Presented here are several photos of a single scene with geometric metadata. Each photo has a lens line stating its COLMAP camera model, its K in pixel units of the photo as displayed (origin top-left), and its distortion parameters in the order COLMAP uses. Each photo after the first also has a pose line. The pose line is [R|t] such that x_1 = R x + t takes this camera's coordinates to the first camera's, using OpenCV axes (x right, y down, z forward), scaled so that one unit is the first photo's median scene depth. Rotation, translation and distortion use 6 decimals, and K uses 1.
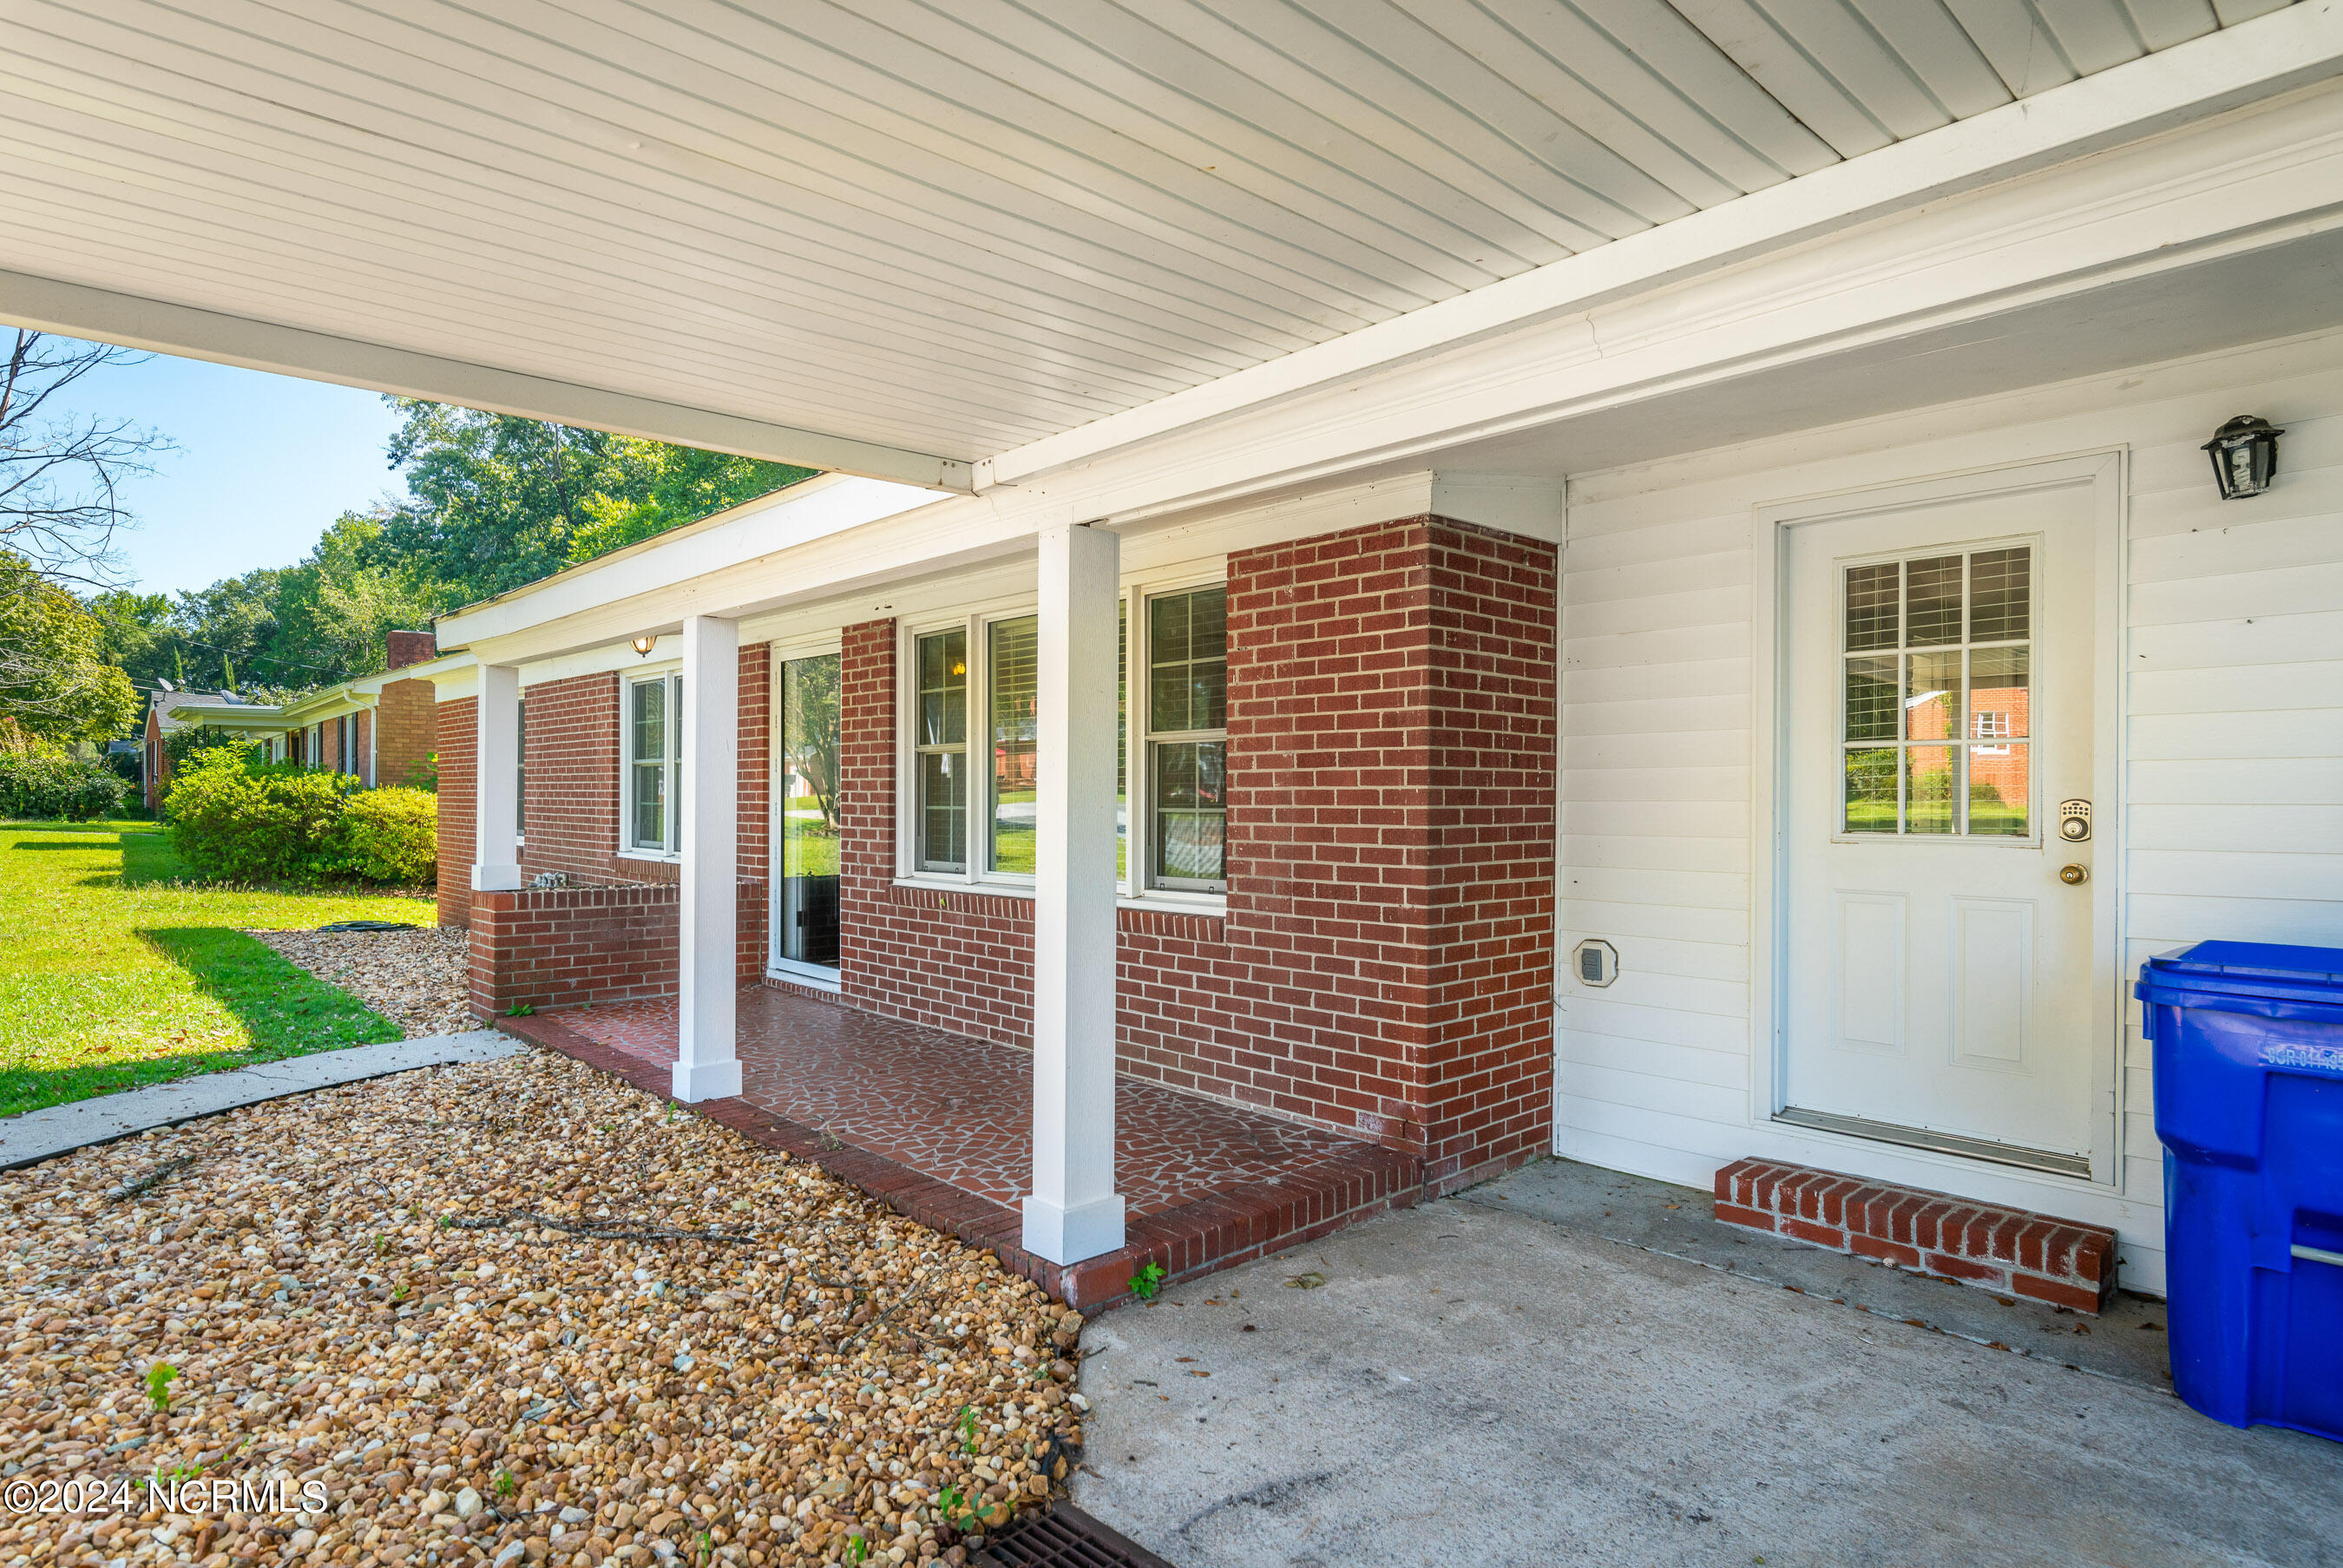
lens RADIAL K [[1268.1, 0, 1171.1], [0, 1268.1, 799.8], [0, 0, 1]] dist [0.008649, 0.000545]
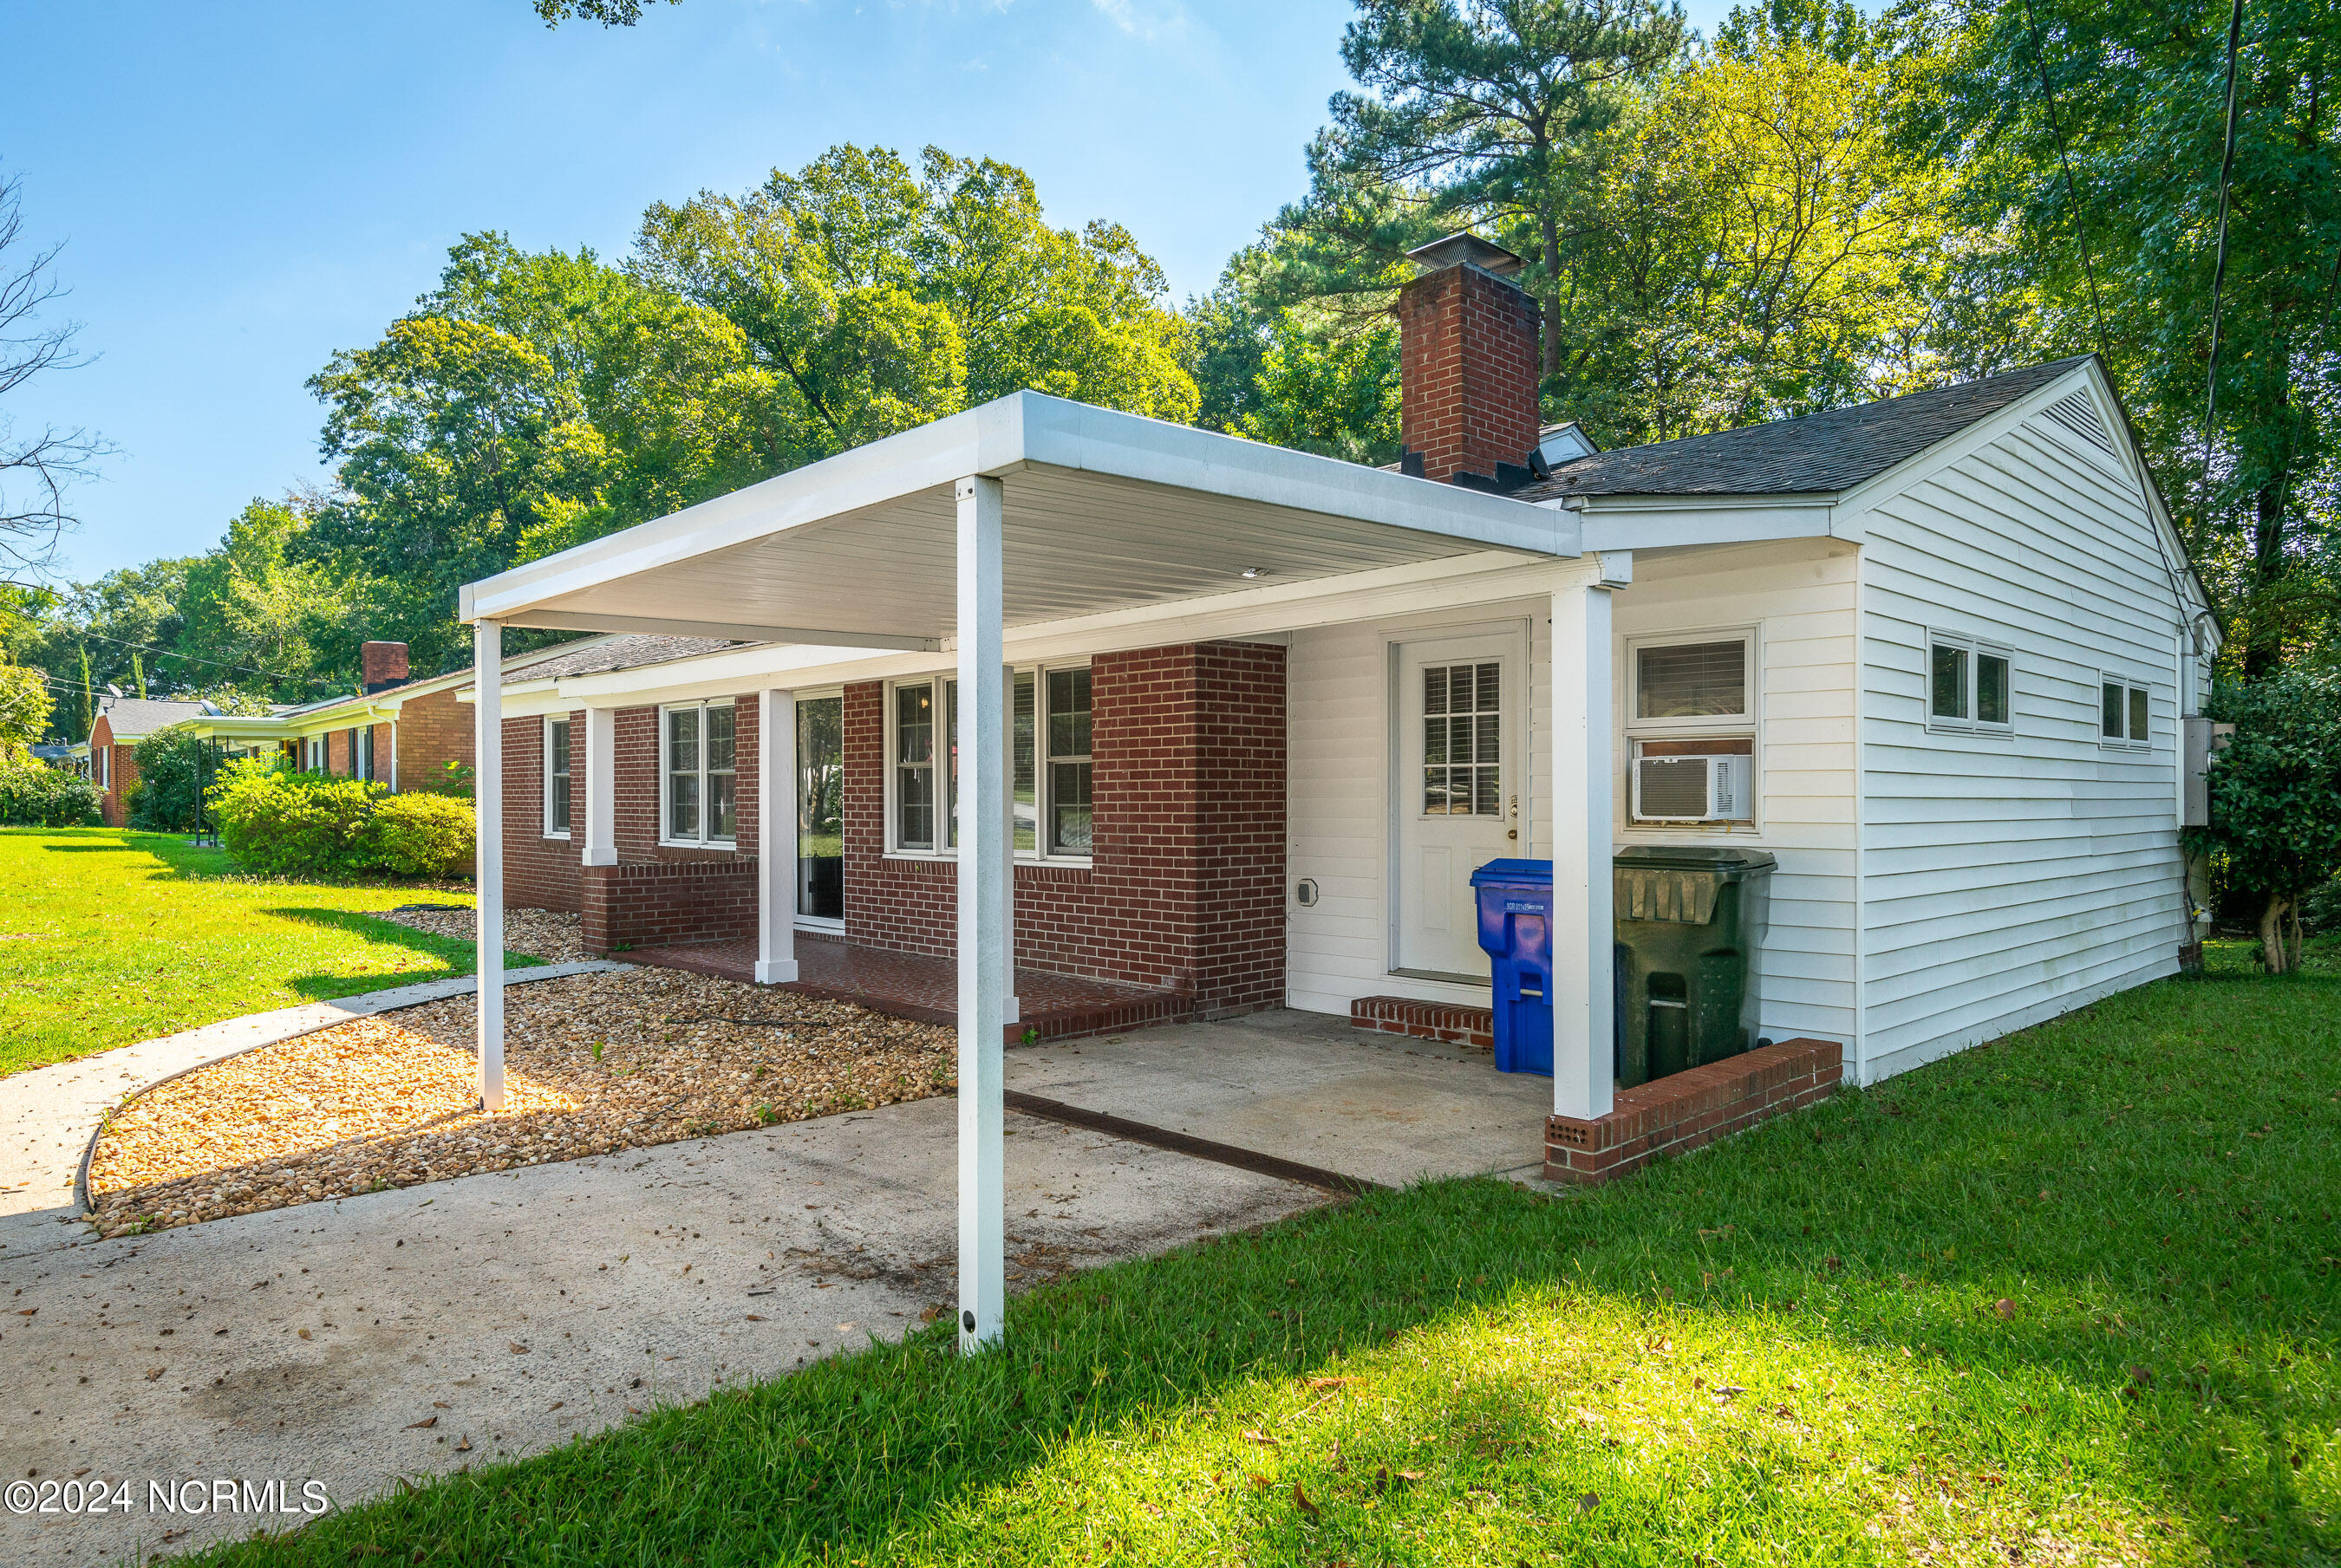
lens RADIAL K [[1363.6, 0, 1191.3], [0, 1363.6, 796.4], [0, 0, 1]] dist [0.021816, 0.000615]
pose [[0.999346, -0.007430, 0.035388, 0.081252], [0.007468, 0.999972, -0.000935, -0.000154], [-0.035380, 0.001199, 0.999373, -0.585143]]
